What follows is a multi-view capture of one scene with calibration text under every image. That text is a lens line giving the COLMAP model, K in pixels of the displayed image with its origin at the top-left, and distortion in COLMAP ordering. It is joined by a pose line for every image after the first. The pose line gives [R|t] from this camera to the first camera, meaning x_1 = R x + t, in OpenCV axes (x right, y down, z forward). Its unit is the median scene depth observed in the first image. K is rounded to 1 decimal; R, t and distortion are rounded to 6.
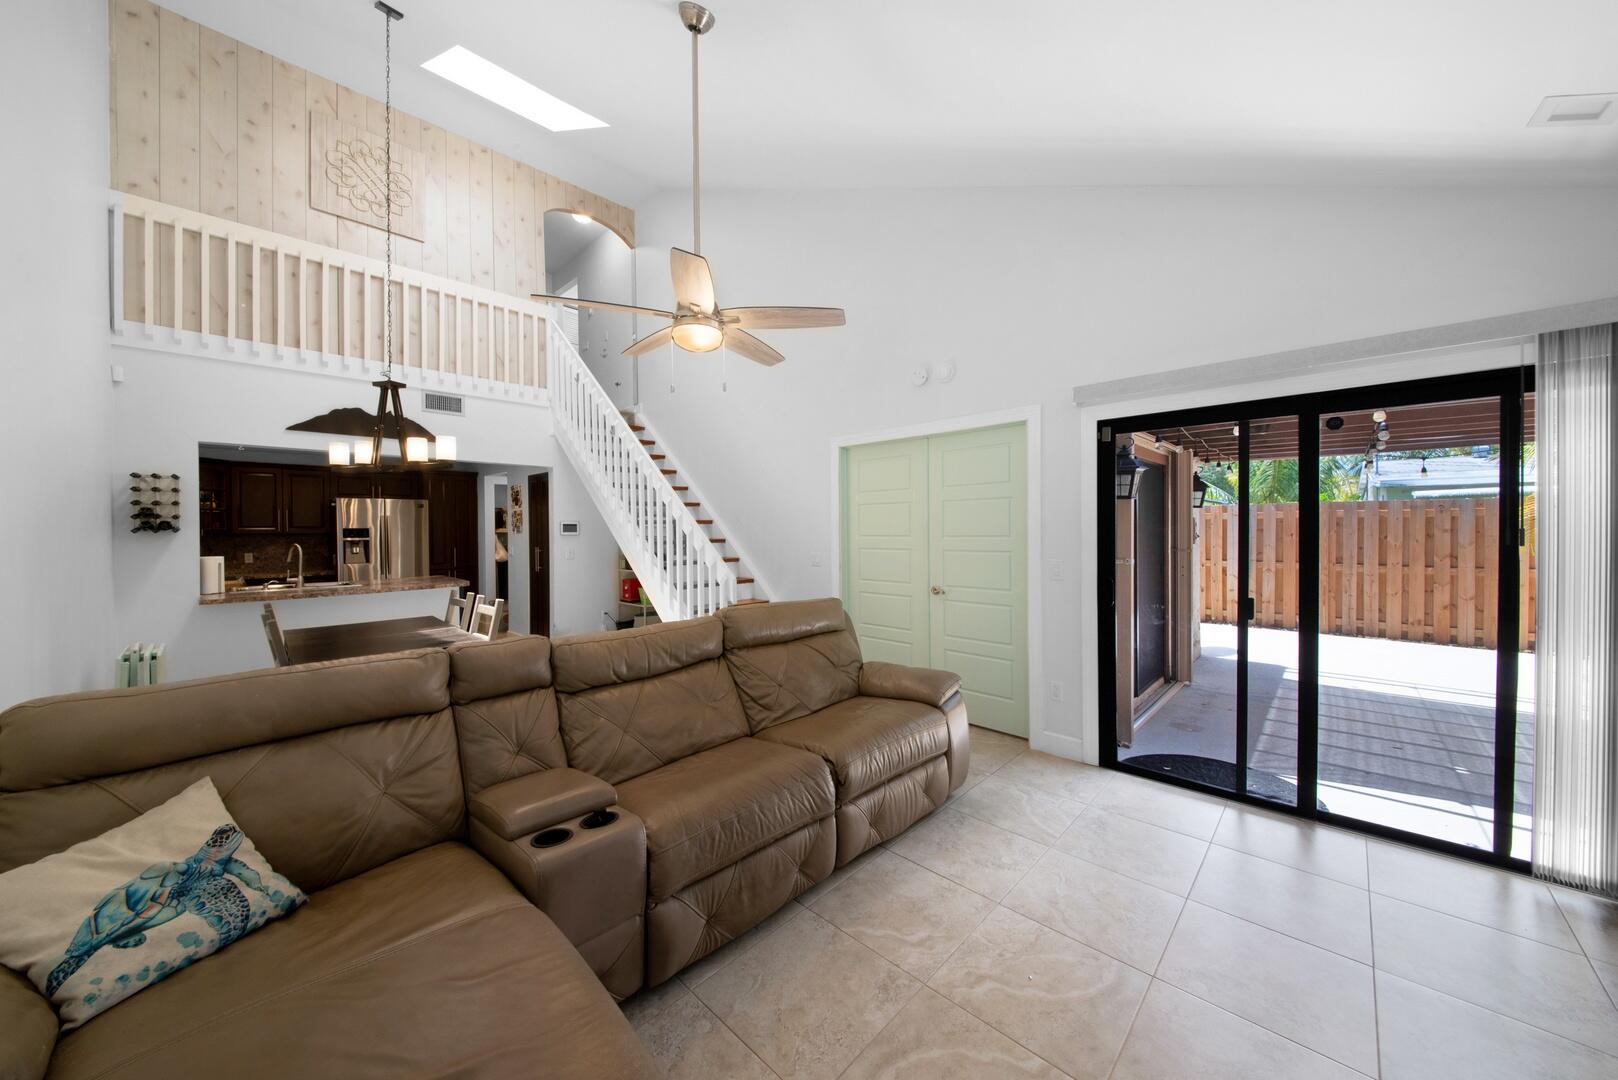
lens RADIAL K [[565.7, 0, 786.8], [0, 565.7, 531.7], [0, 0, 1]] dist [-0.000287, -0.005783]
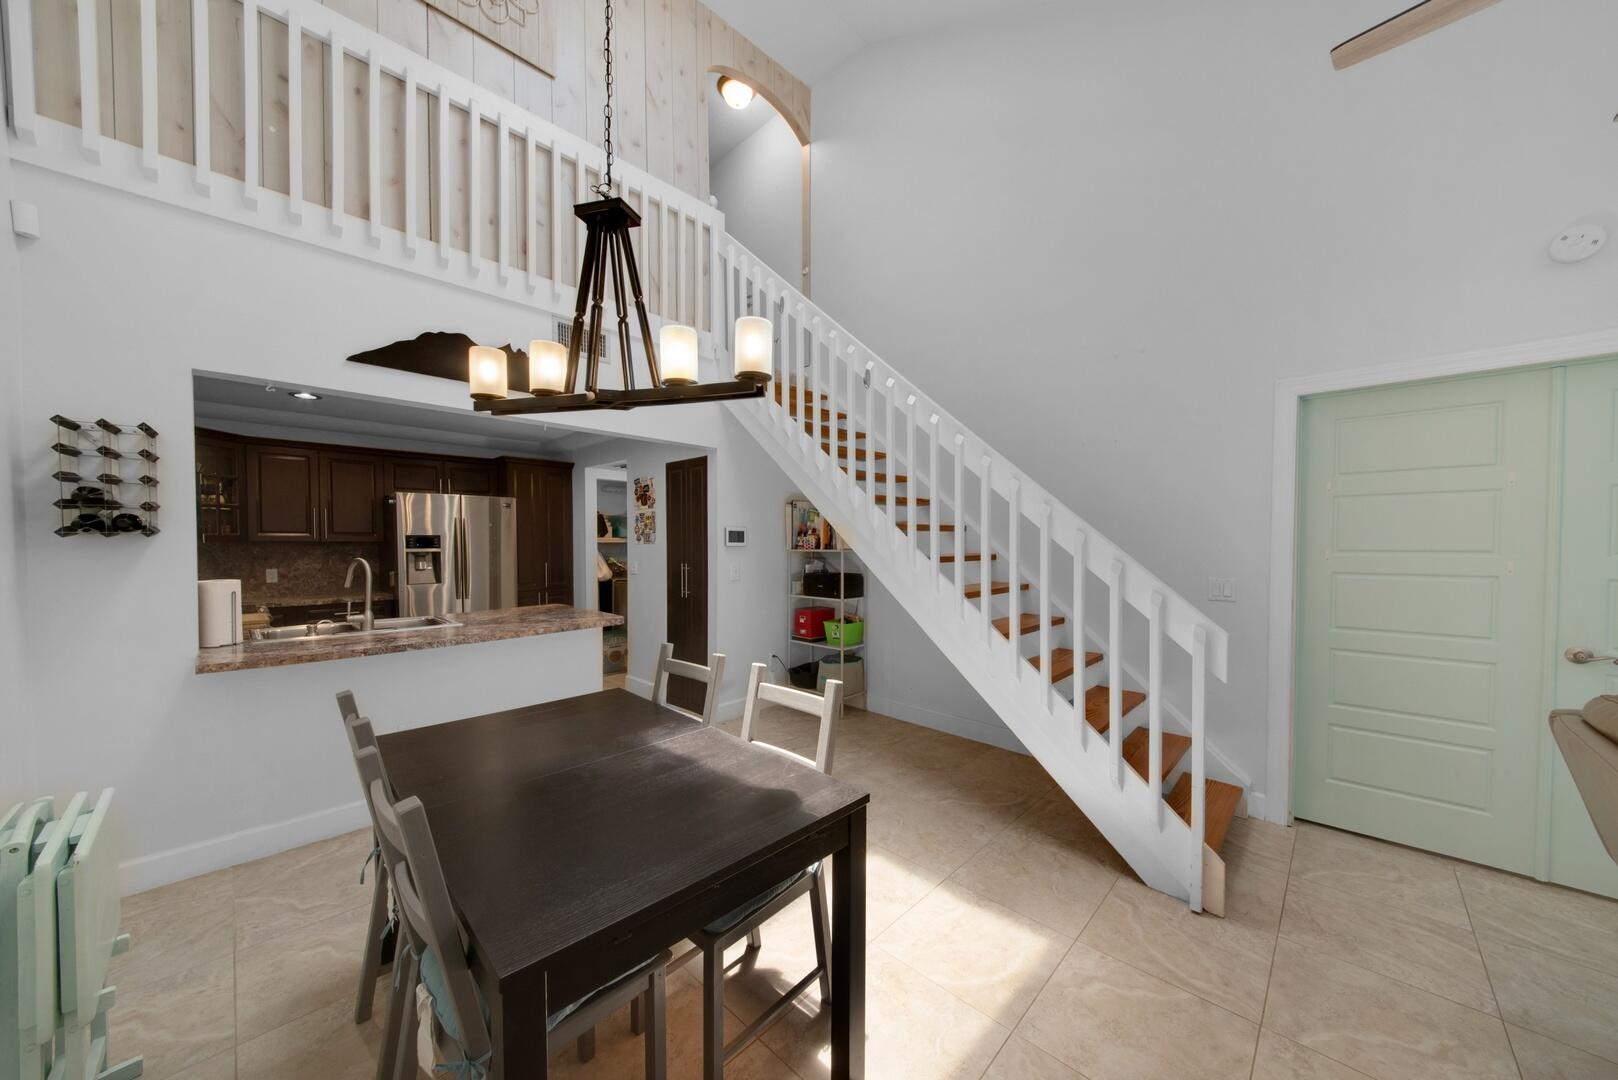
lens RADIAL K [[577.9, 0, 801.4], [0, 577.9, 552.6], [0, 0, 1]] dist [-0.001279, -0.000323]
pose [[0.999962, 0.005660, -0.006570, -0.415817], [-0.005575, 0.999901, 0.012904, 0.005708], [0.006643, -0.012867, 0.999895, 0.405825]]
